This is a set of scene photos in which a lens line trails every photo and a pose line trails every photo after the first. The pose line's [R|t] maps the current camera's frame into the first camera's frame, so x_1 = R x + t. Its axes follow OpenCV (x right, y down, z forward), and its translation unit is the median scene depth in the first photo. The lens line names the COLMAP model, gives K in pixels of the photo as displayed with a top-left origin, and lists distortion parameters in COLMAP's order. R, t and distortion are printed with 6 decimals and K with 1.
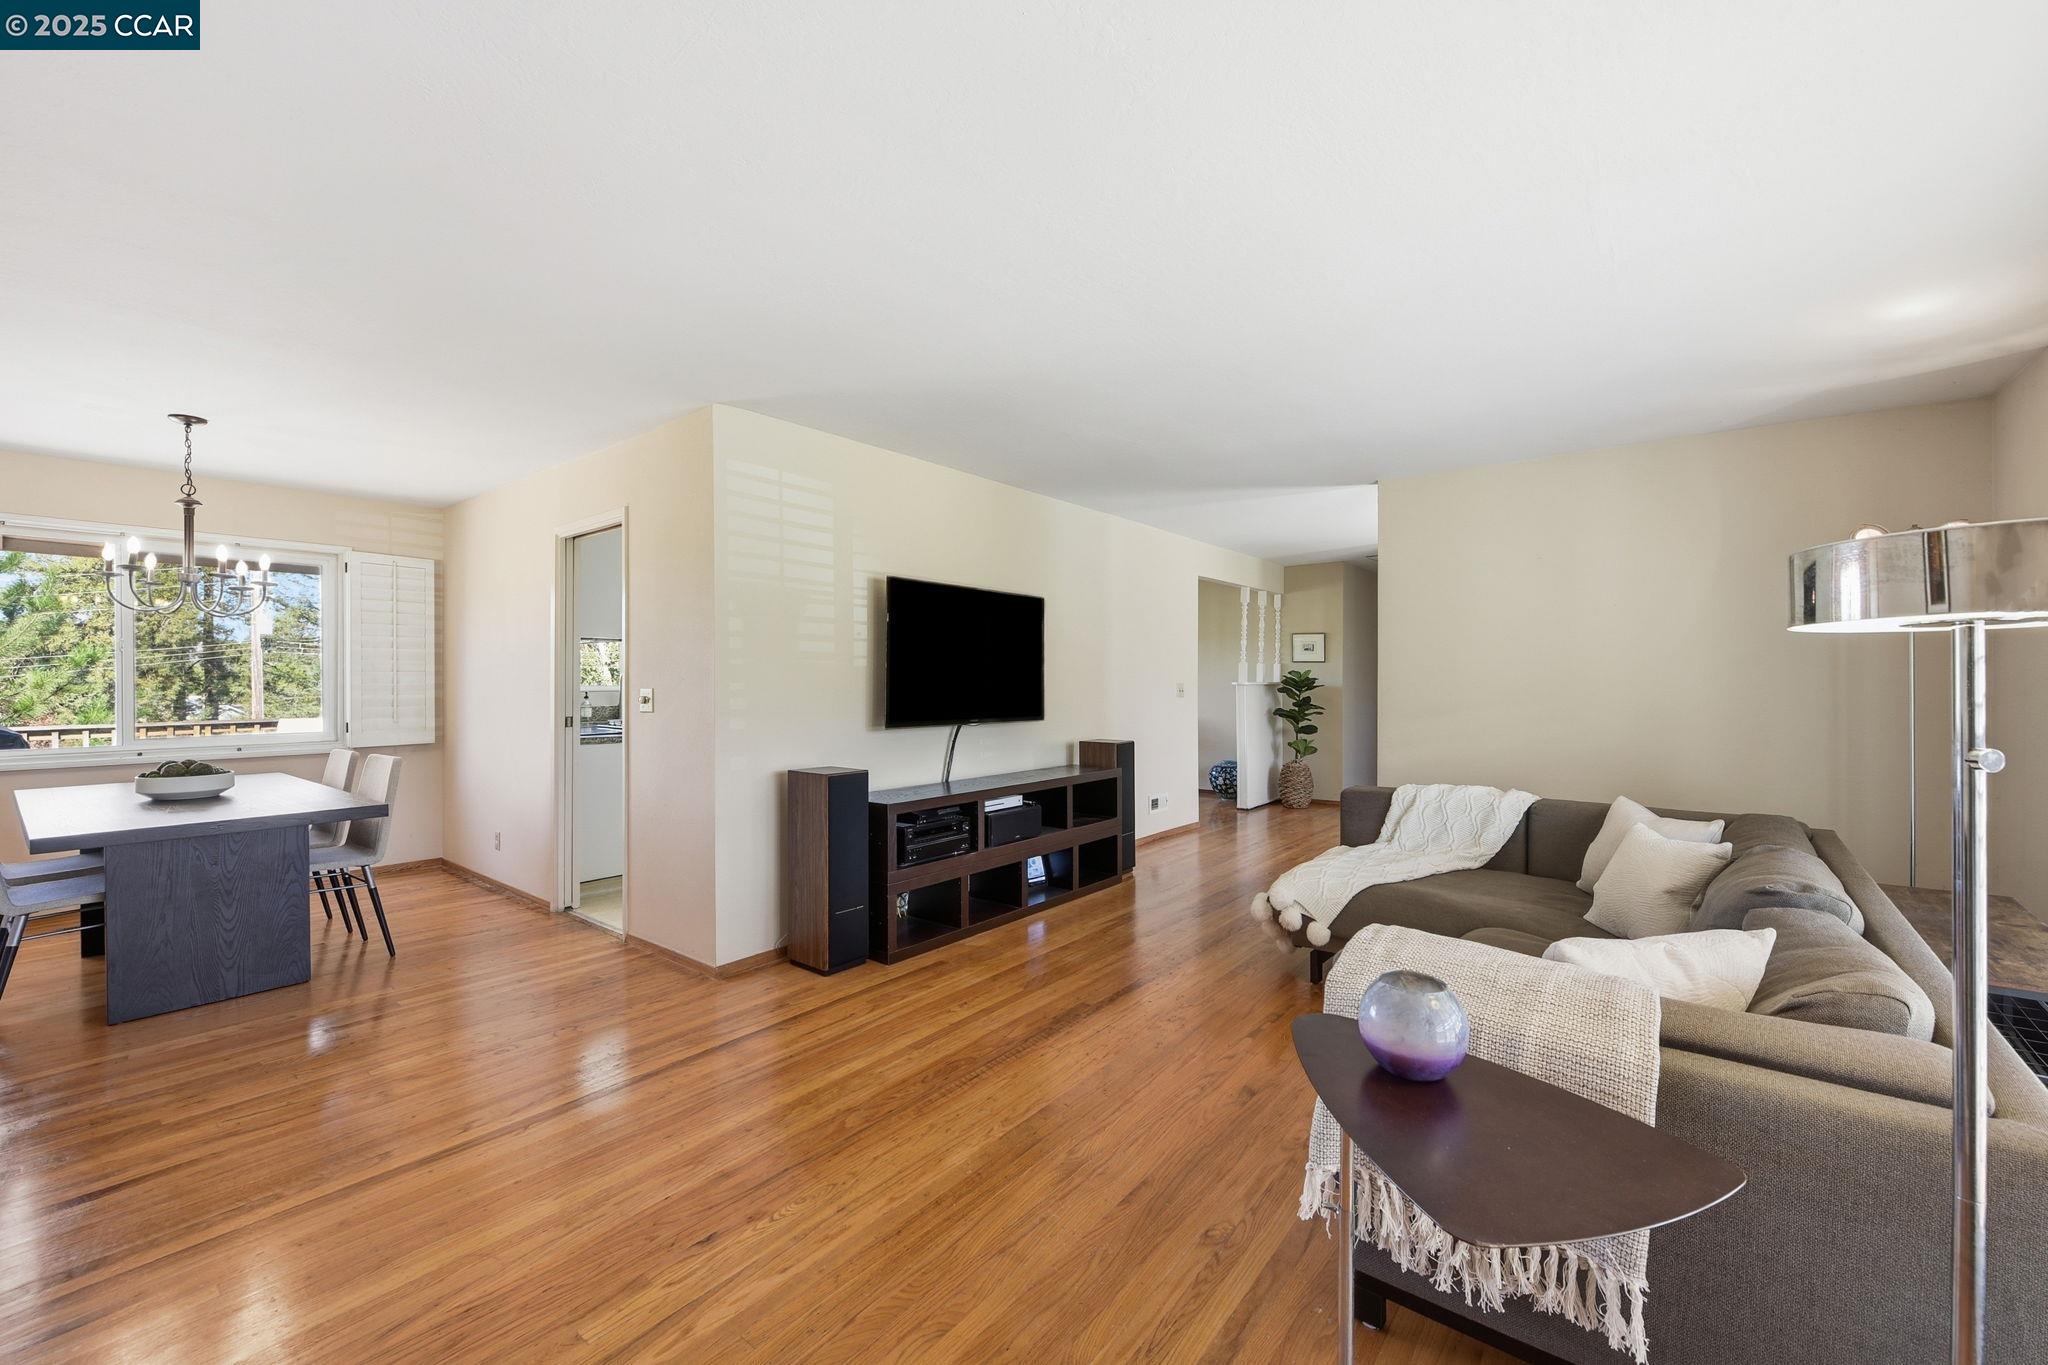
lens RADIAL K [[834.7, 0, 1024.0], [0, 834.7, 682.5], [0, 0, 1]] dist [0.000651, 0.000044]
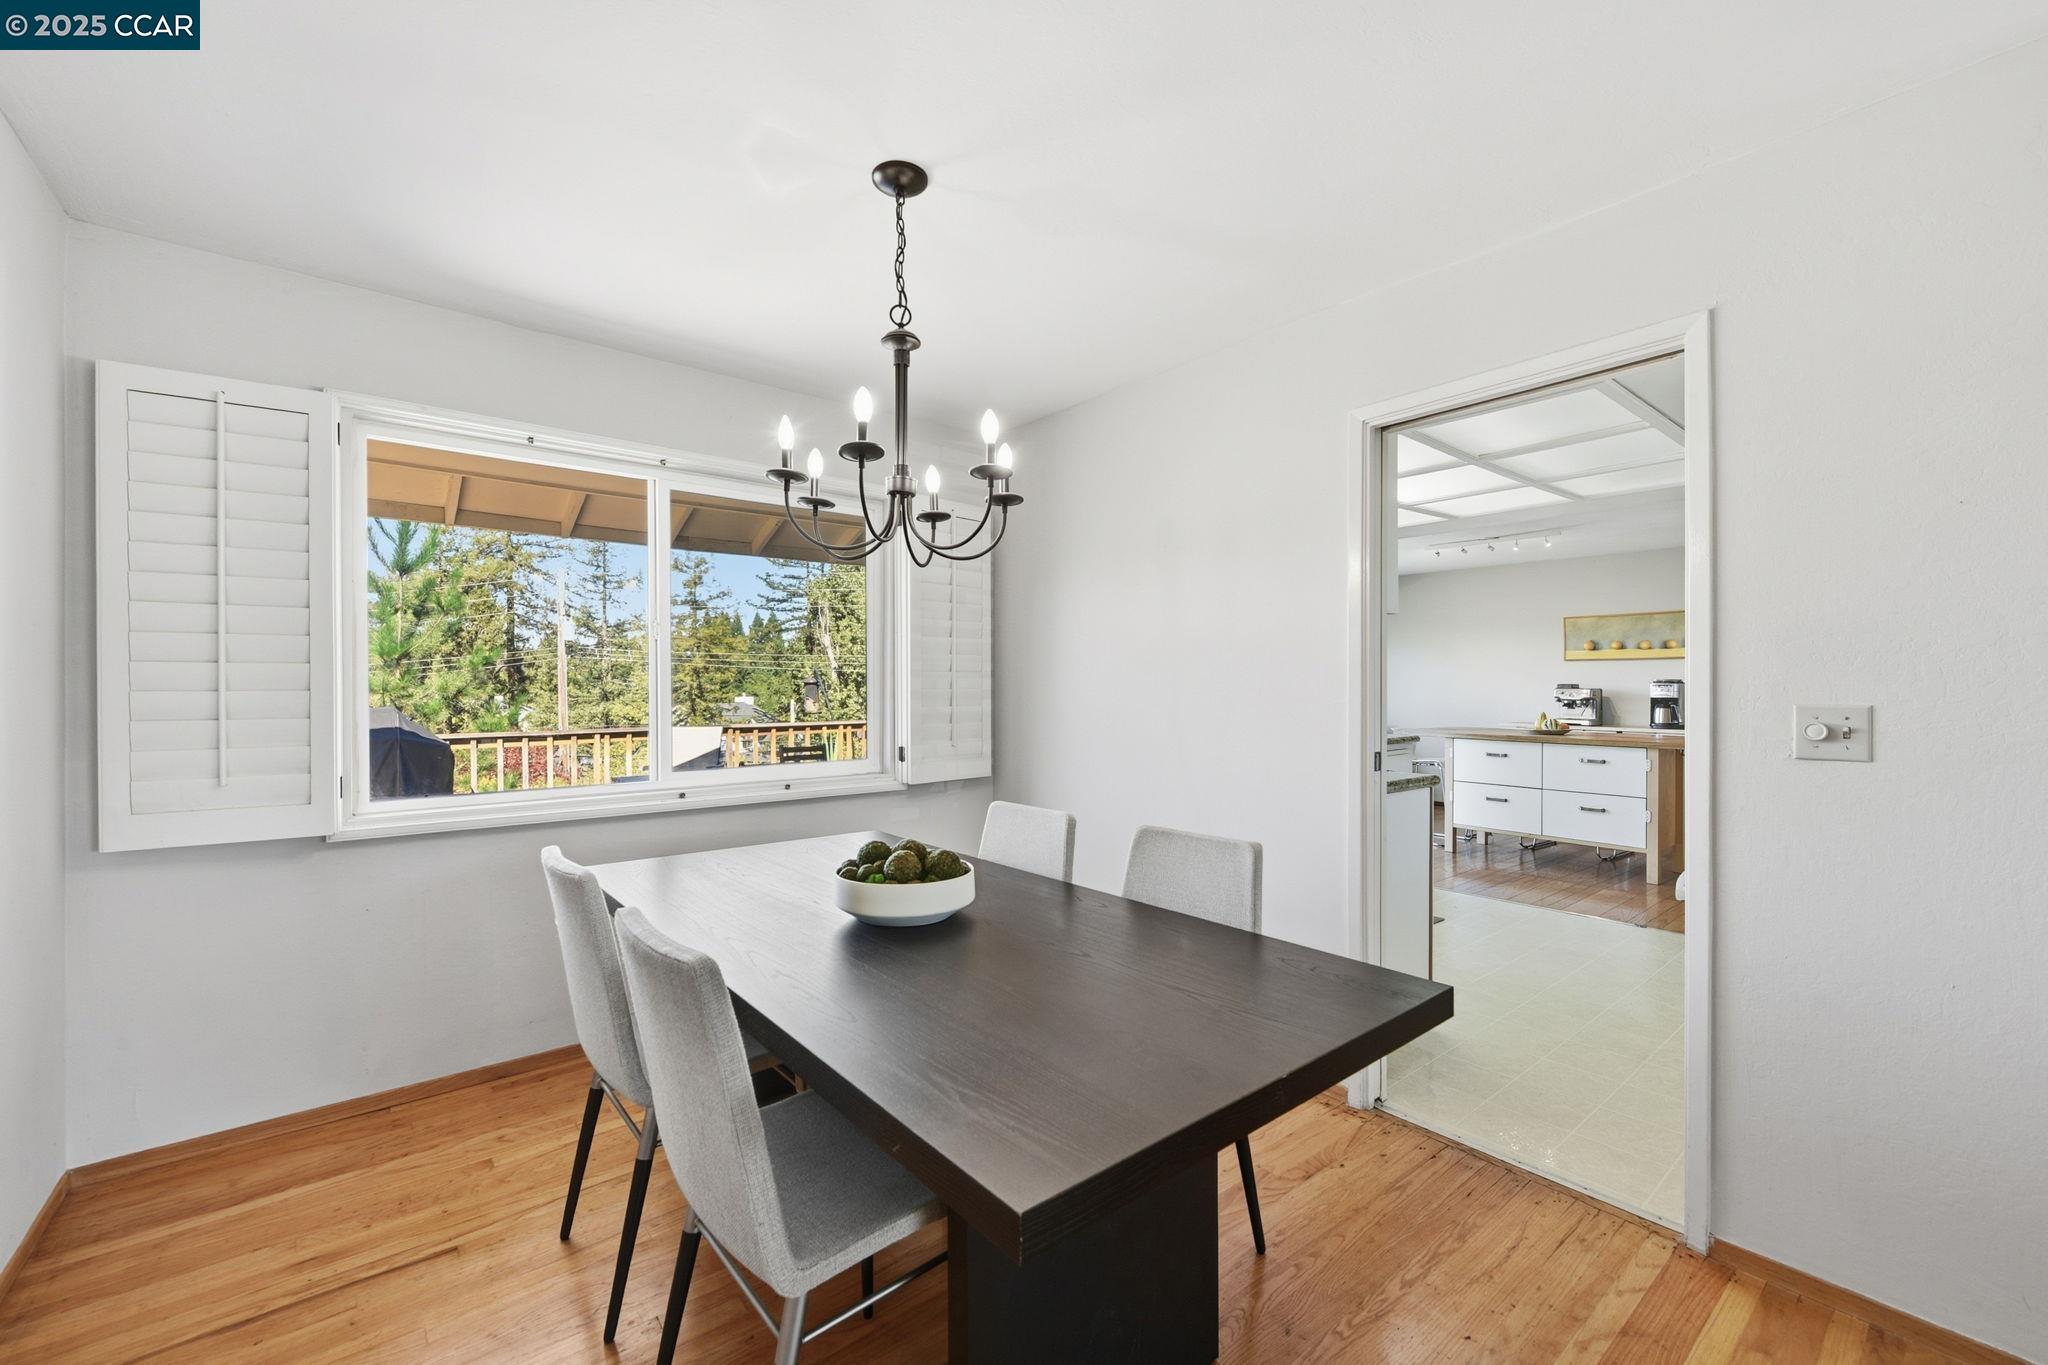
lens RADIAL K [[834.7, 0, 1024.0], [0, 834.7, 682.5], [0, 0, 1]] dist [0.000651, 0.000044]
pose [[0.977866, 0.001906, -0.209225, -0.535244], [-0.002948, 0.999985, -0.004665, -0.001390], [0.209213, 0.005178, 0.977856, 0.335818]]
